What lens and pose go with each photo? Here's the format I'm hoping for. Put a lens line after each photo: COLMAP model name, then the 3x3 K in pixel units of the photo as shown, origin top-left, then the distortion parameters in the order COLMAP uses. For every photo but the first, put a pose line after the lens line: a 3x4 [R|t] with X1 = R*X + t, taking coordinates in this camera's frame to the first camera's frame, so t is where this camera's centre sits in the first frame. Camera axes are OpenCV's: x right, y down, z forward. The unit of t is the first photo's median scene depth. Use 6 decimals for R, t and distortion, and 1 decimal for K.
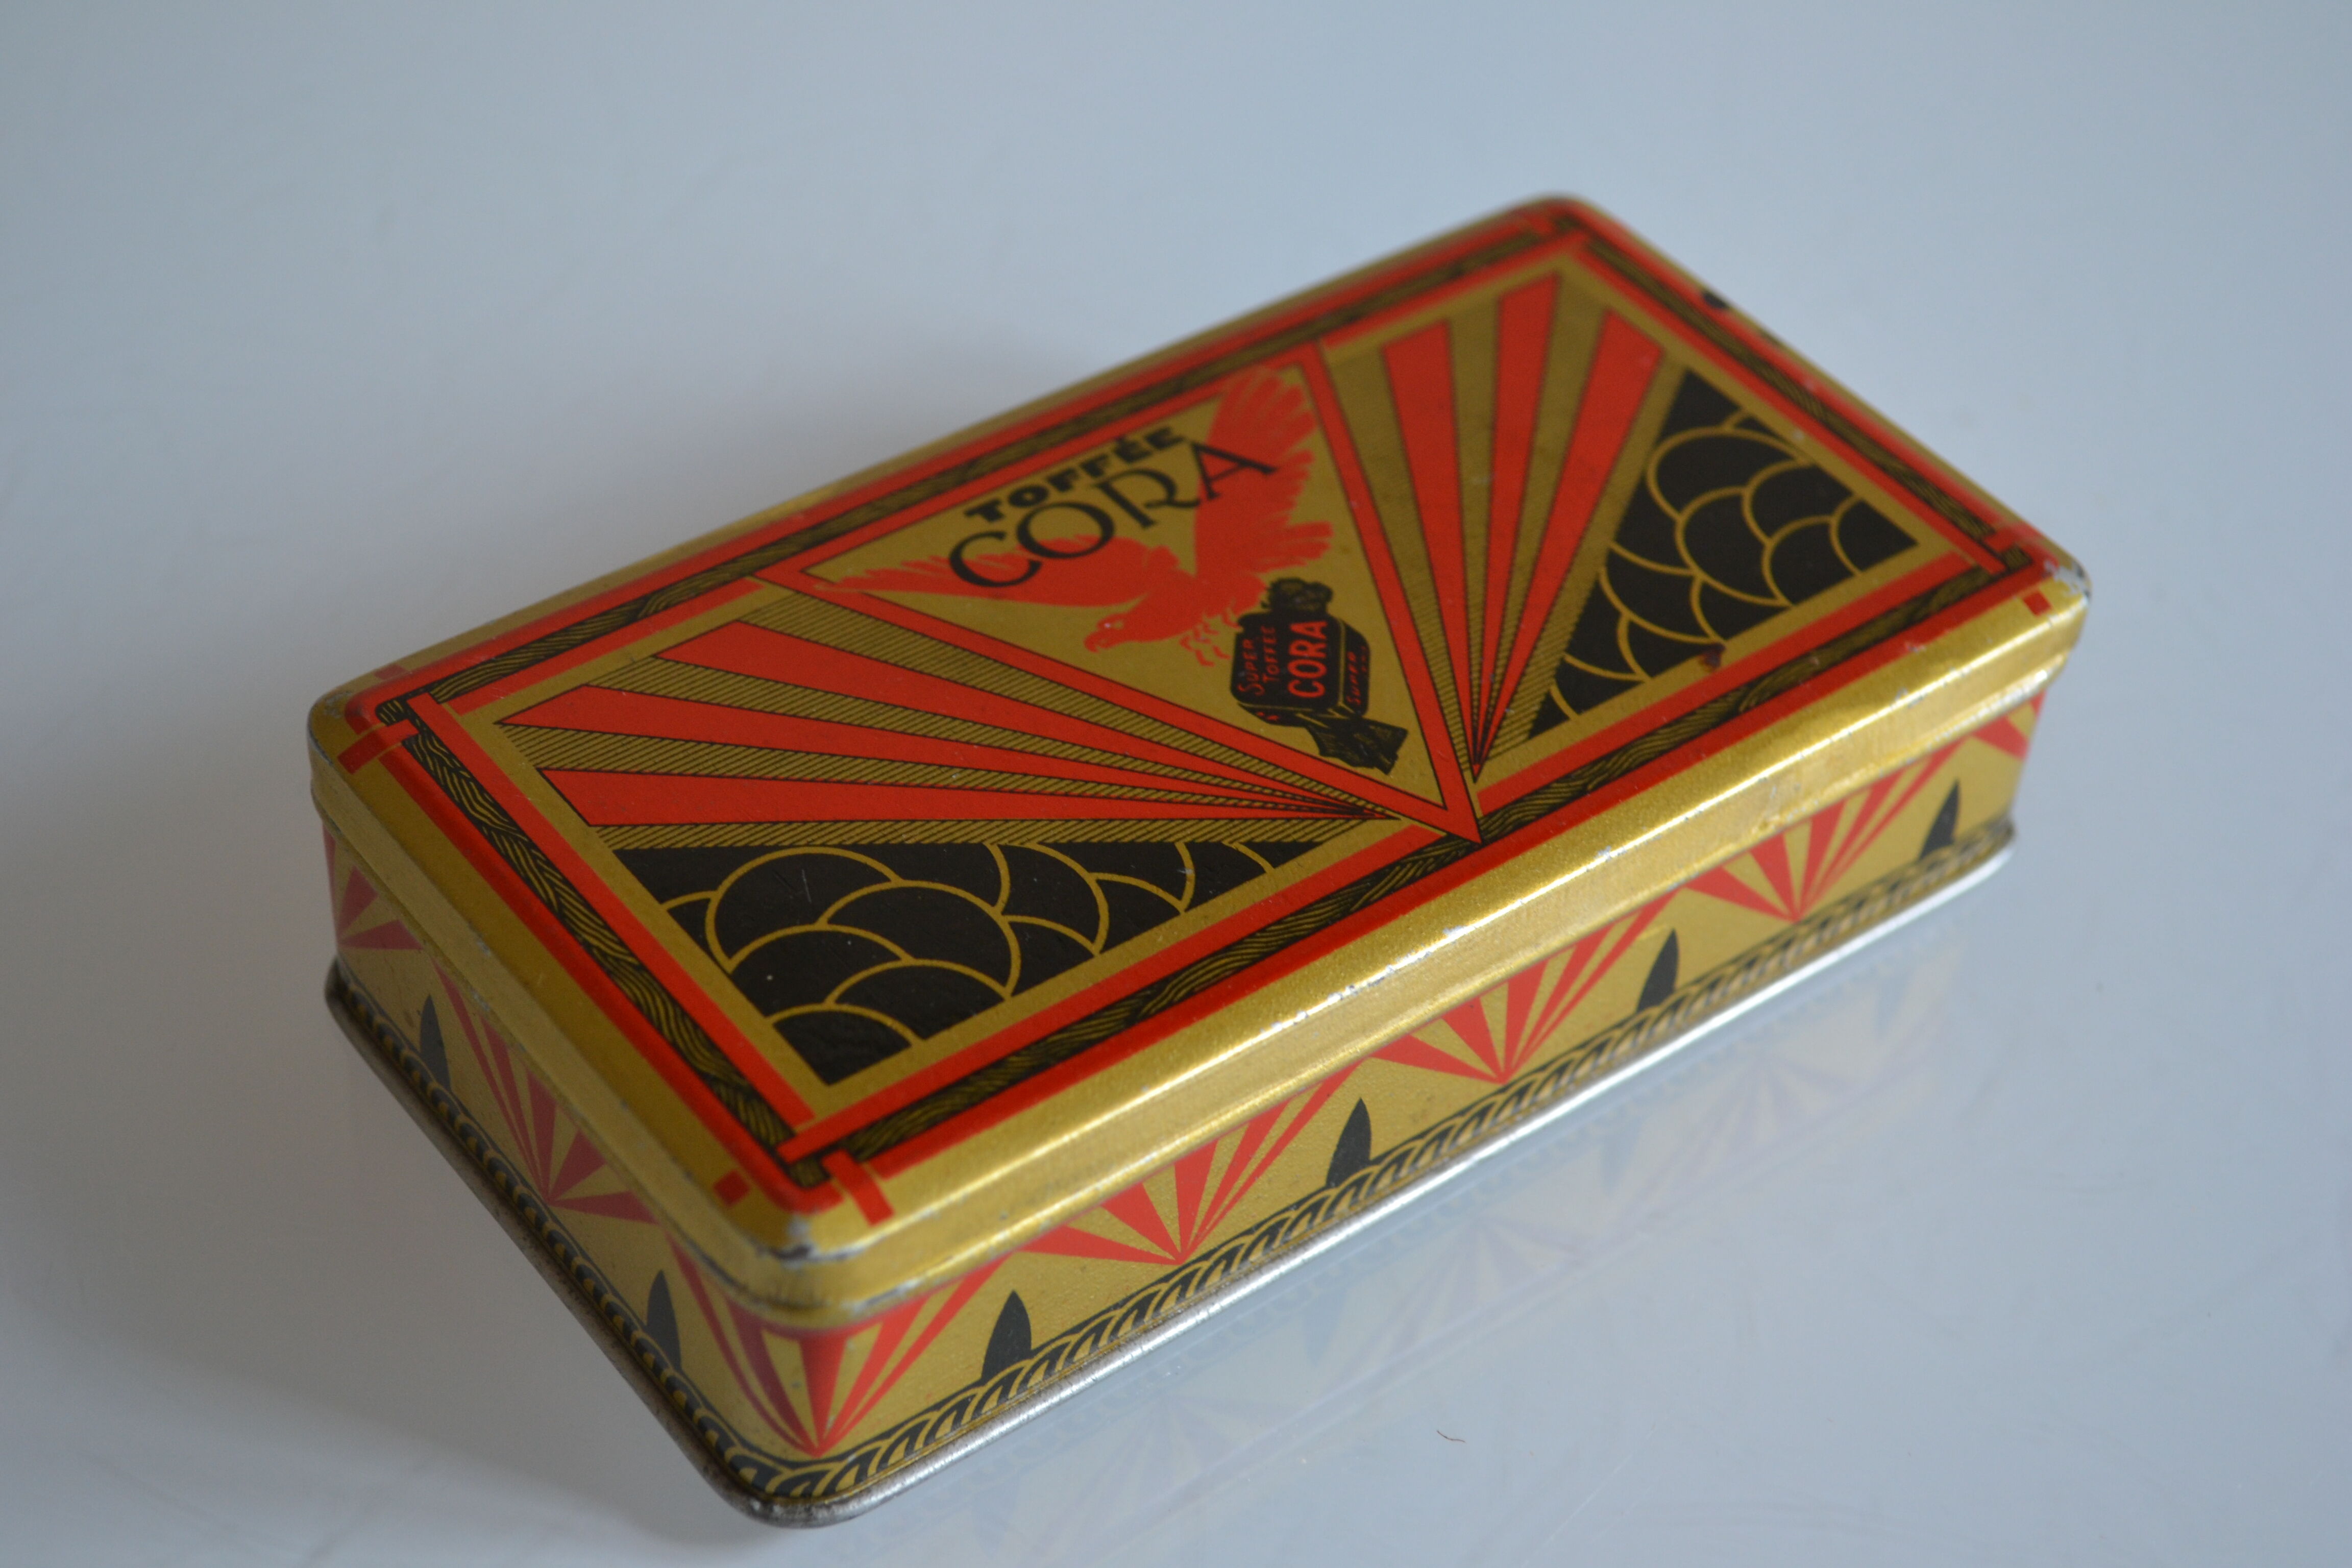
lens RADIAL K [[3928.8, 0, 1176.0], [0, 3928.8, 784.0], [0, 0, 1]] dist [-0.004544, 0.027587]
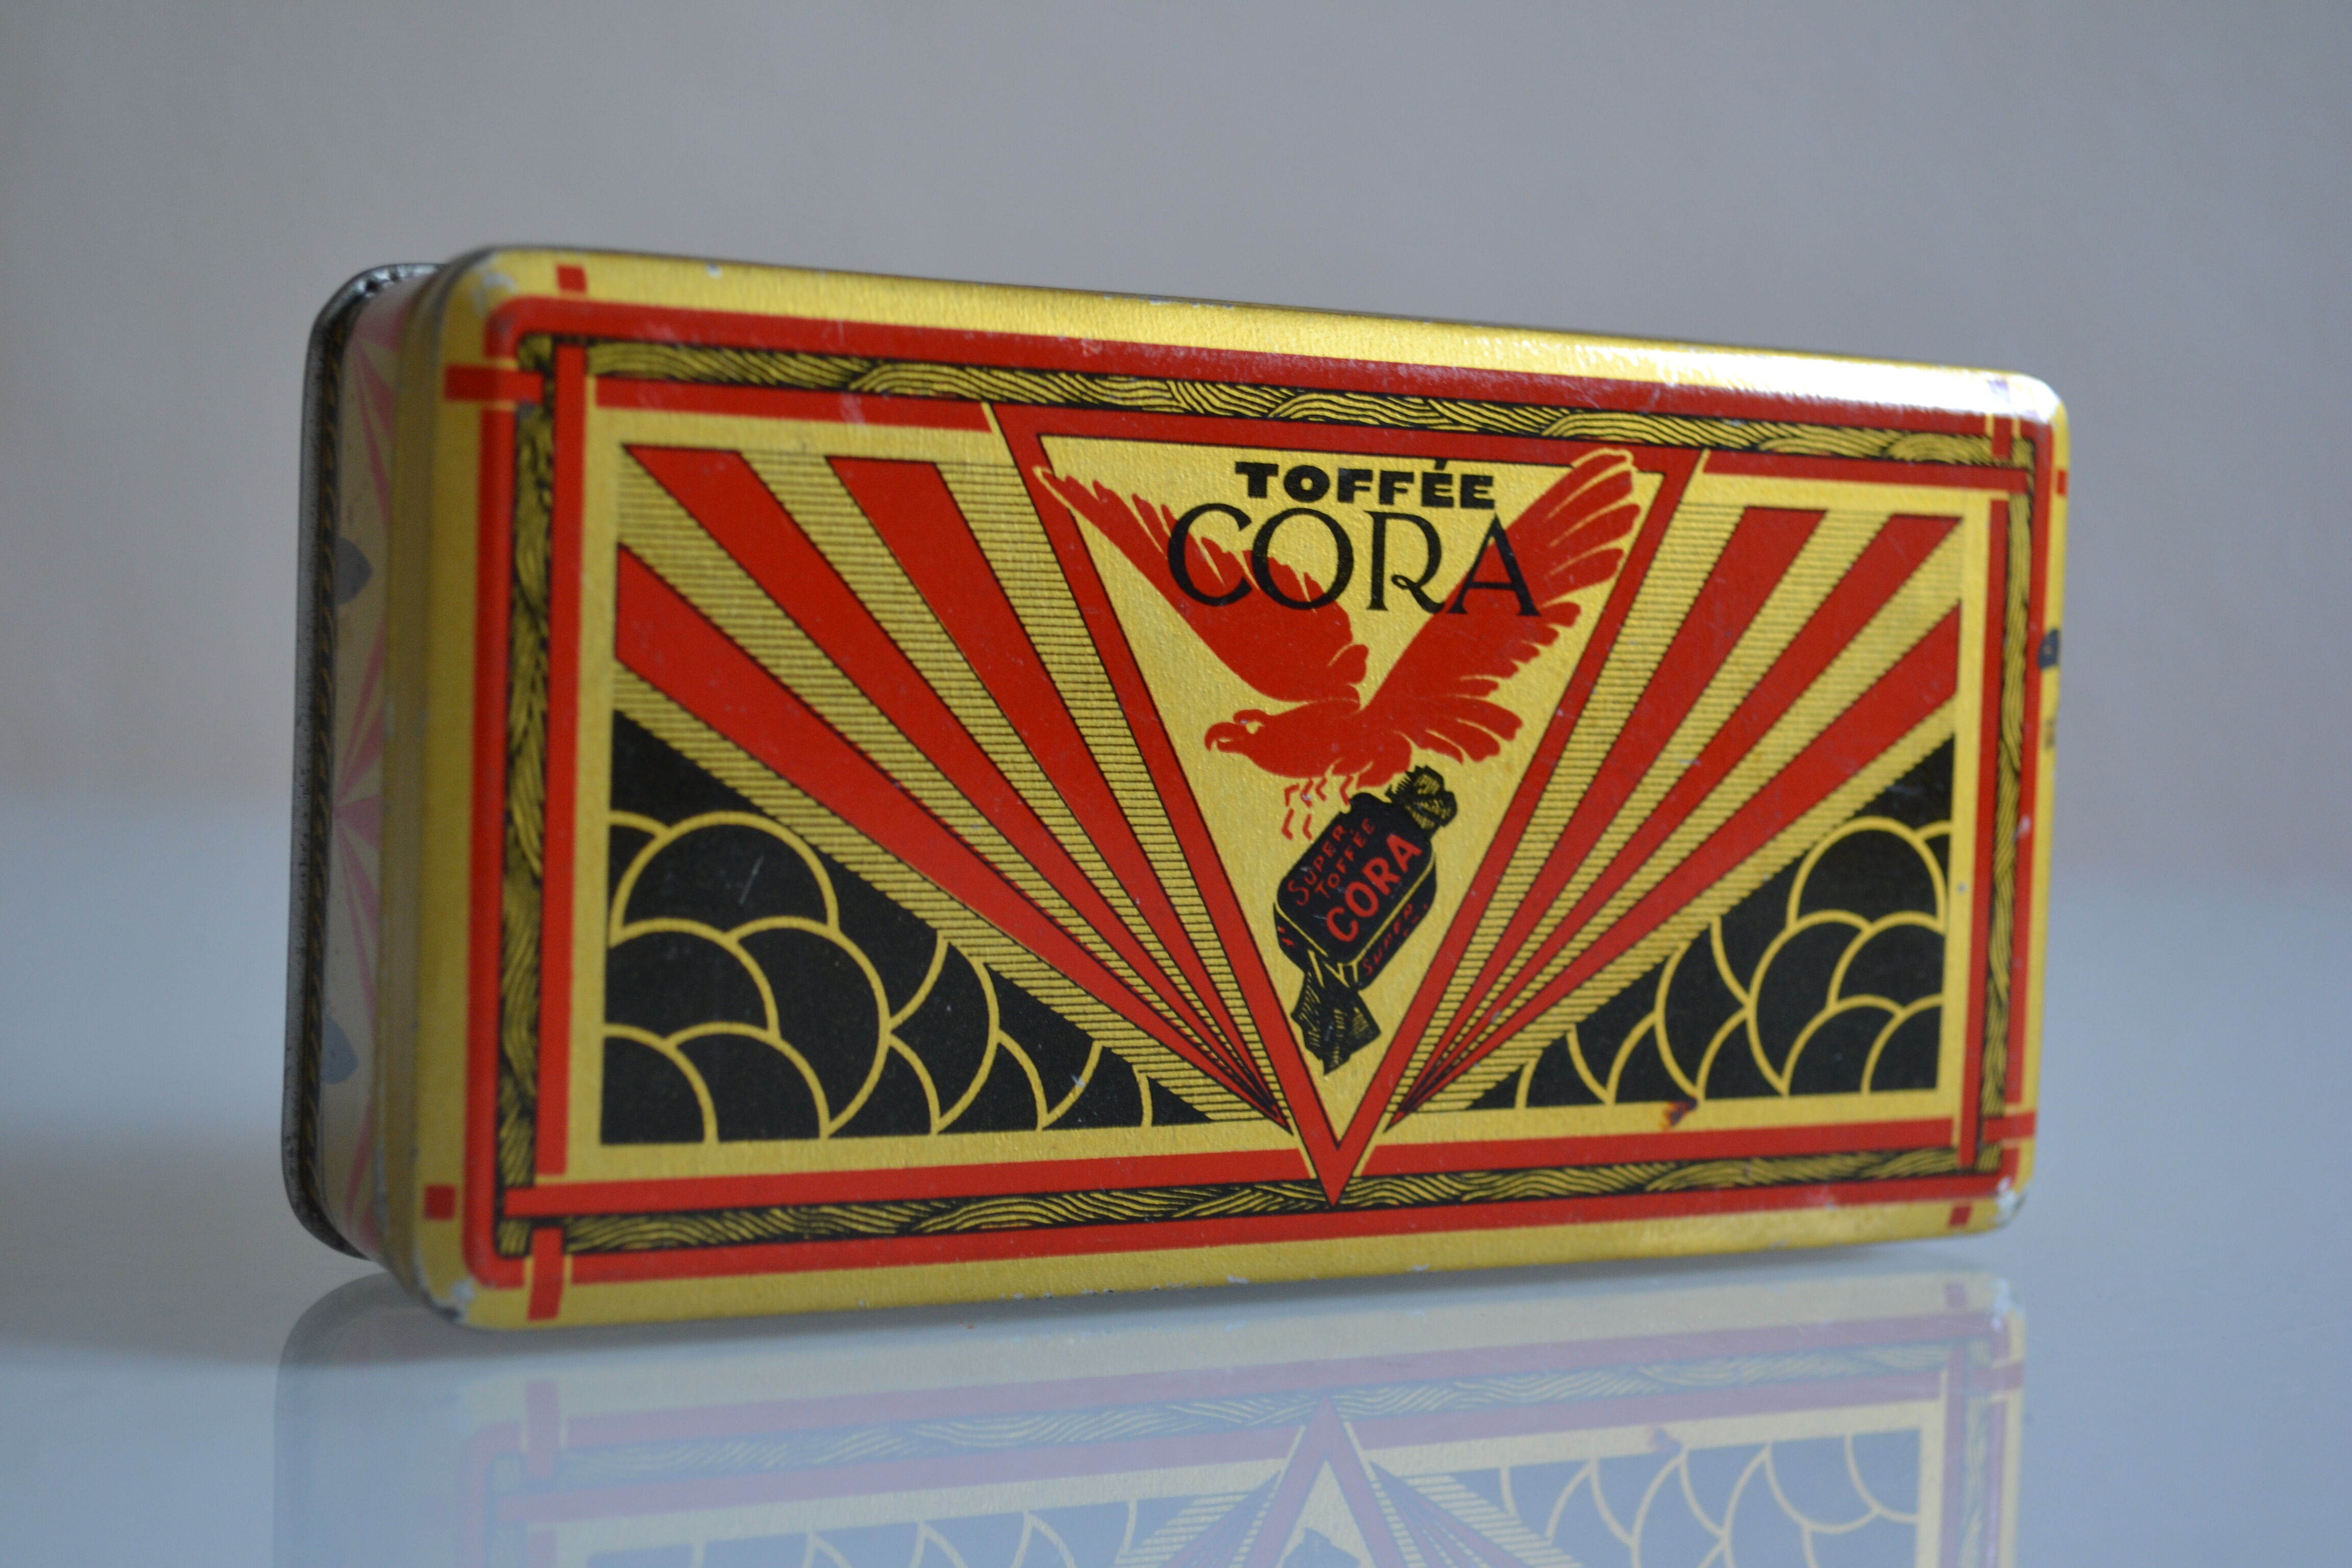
lens RADIAL K [[3494.5, 0, 1176.0], [0, 3494.5, 784.0], [0, 0, 1]] dist [-0.028147, 0.061235]
pose [[0.710333, 0.623505, 0.326600, -0.281266], [-0.690067, 0.525471, 0.497683, -0.421460], [0.138689, -0.578897, 0.803520, 0.367540]]
